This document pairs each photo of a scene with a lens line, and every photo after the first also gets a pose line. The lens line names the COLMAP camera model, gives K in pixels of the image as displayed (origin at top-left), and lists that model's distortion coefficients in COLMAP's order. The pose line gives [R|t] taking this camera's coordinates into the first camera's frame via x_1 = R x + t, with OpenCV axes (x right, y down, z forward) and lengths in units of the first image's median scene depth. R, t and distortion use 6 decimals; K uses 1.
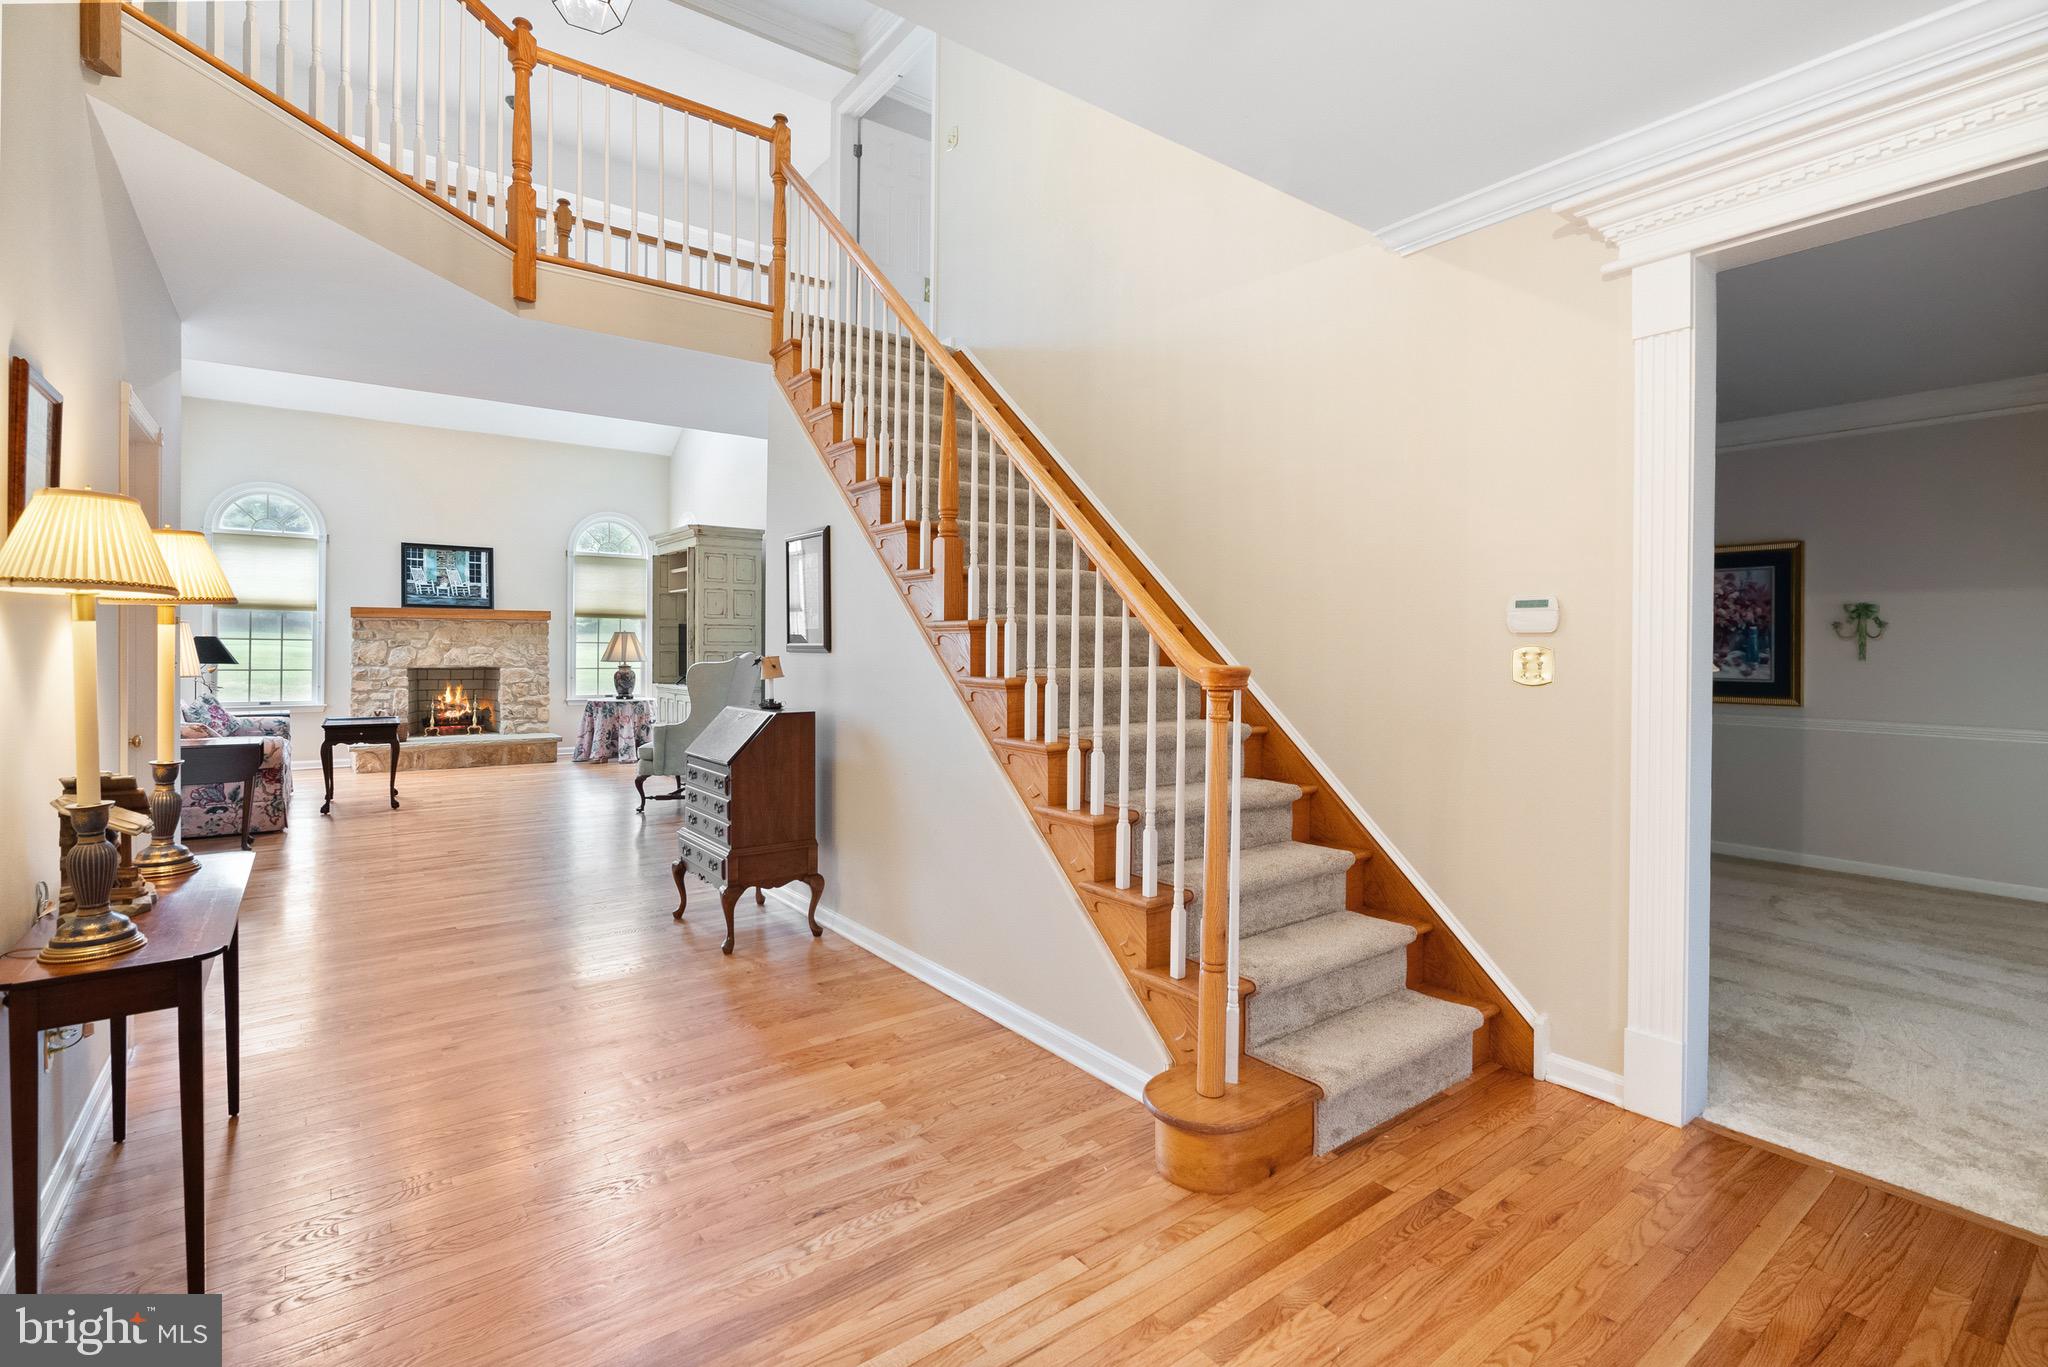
lens RADIAL K [[938.5, 0, 1029.1], [0, 938.5, 650.4], [0, 0, 1]] dist [0.001116, 0.000178]
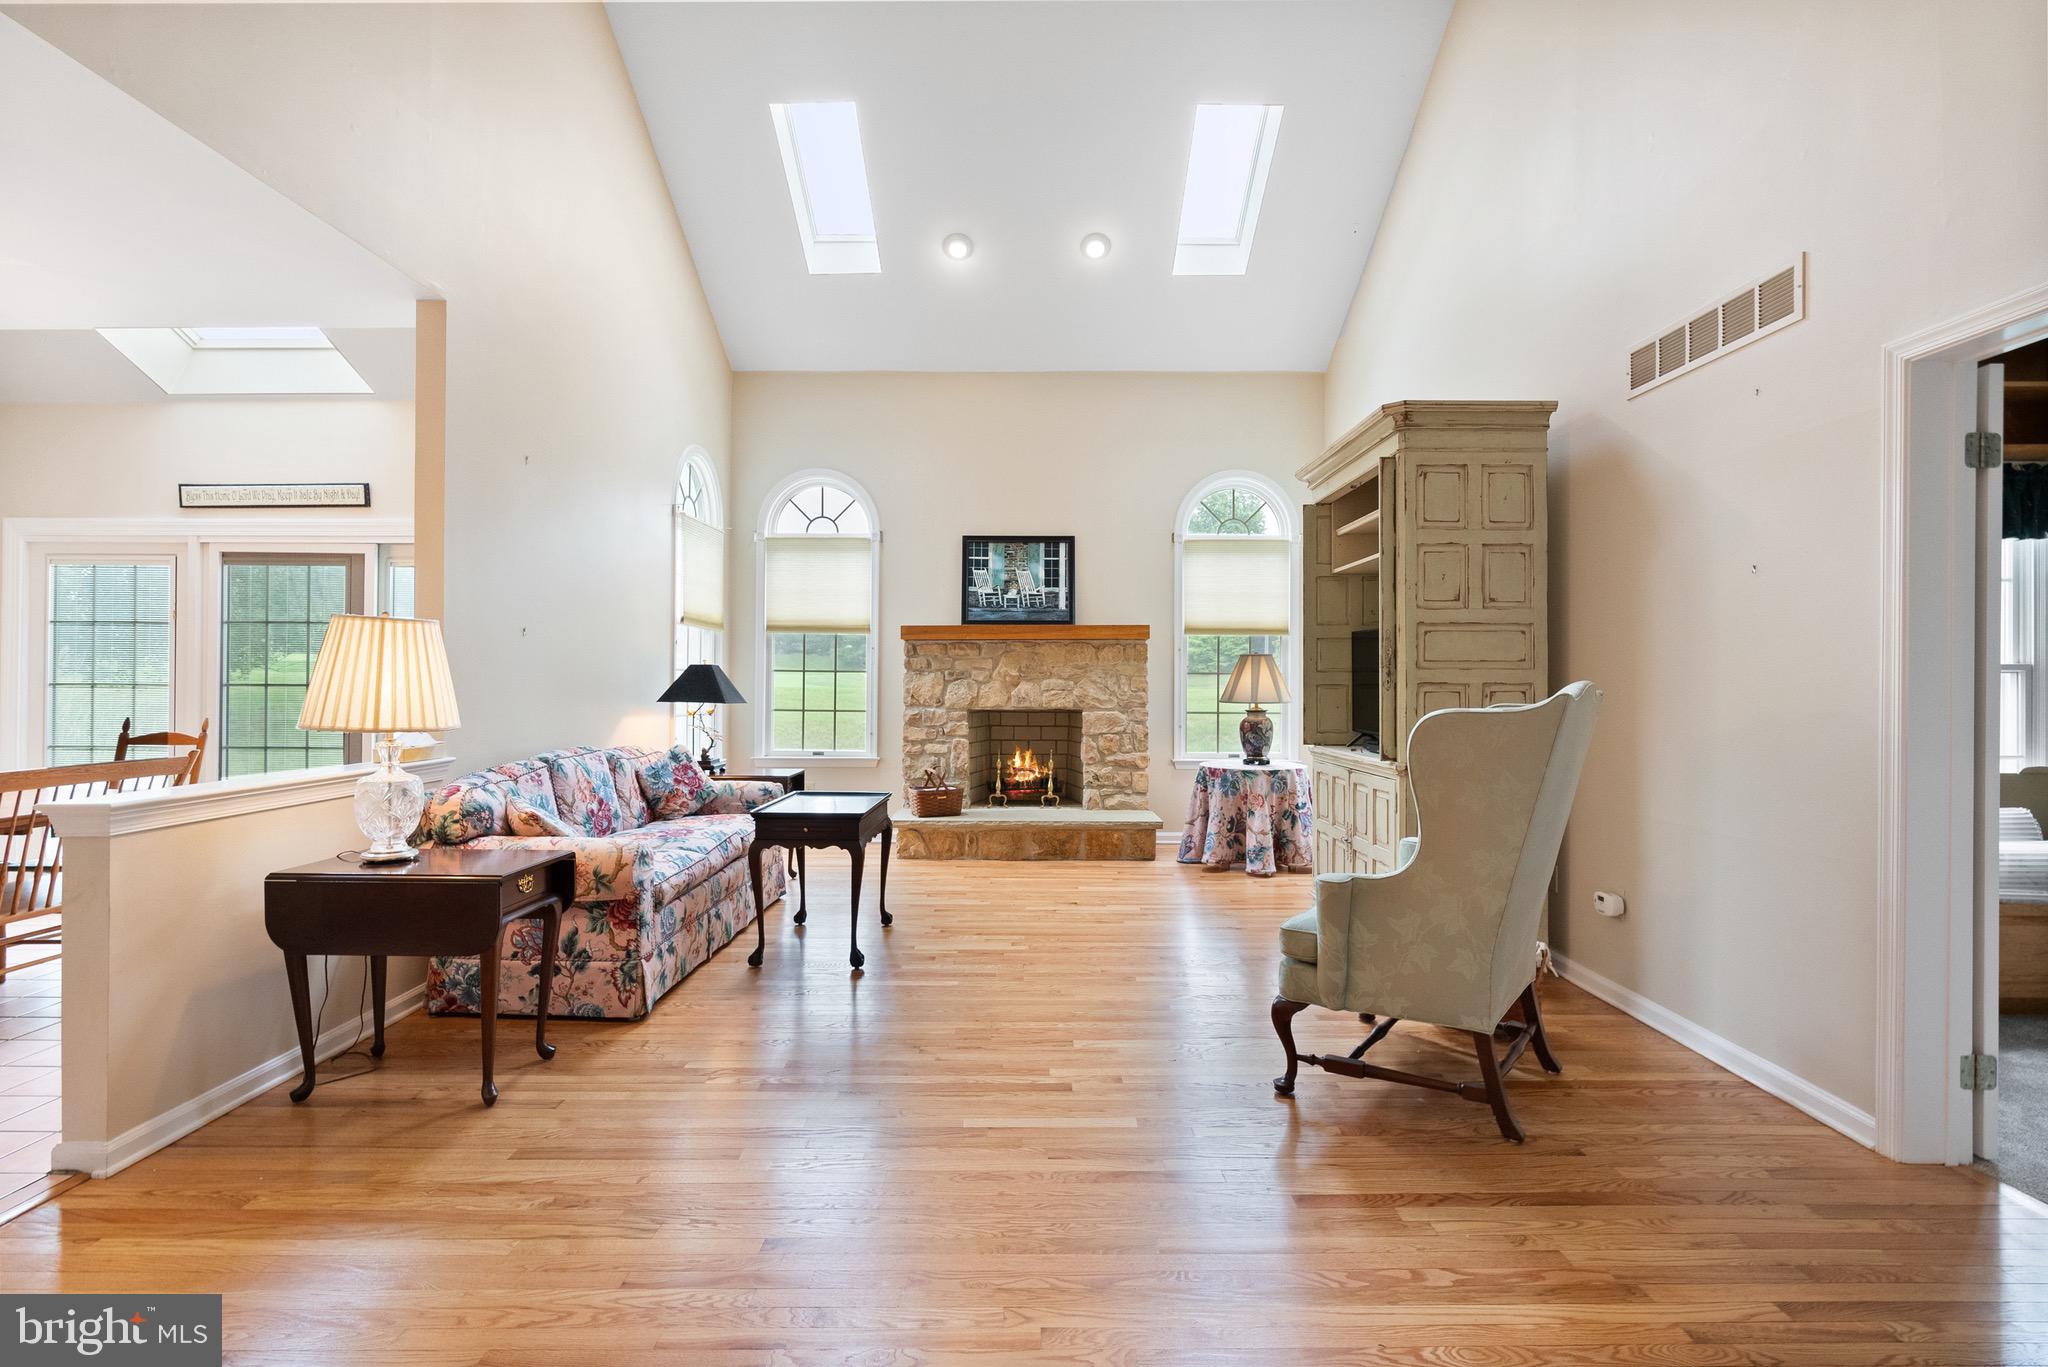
lens RADIAL K [[907.3, 0, 1024.0], [0, 907.3, 683.5], [0, 0, 1]] dist [0.001530, 0.000416]
pose [[0.786188, -0.005723, -0.617961, -0.196352], [0.000451, 0.999962, -0.008687, 0.004564], [0.617988, 0.006551, 0.786160, 0.470270]]
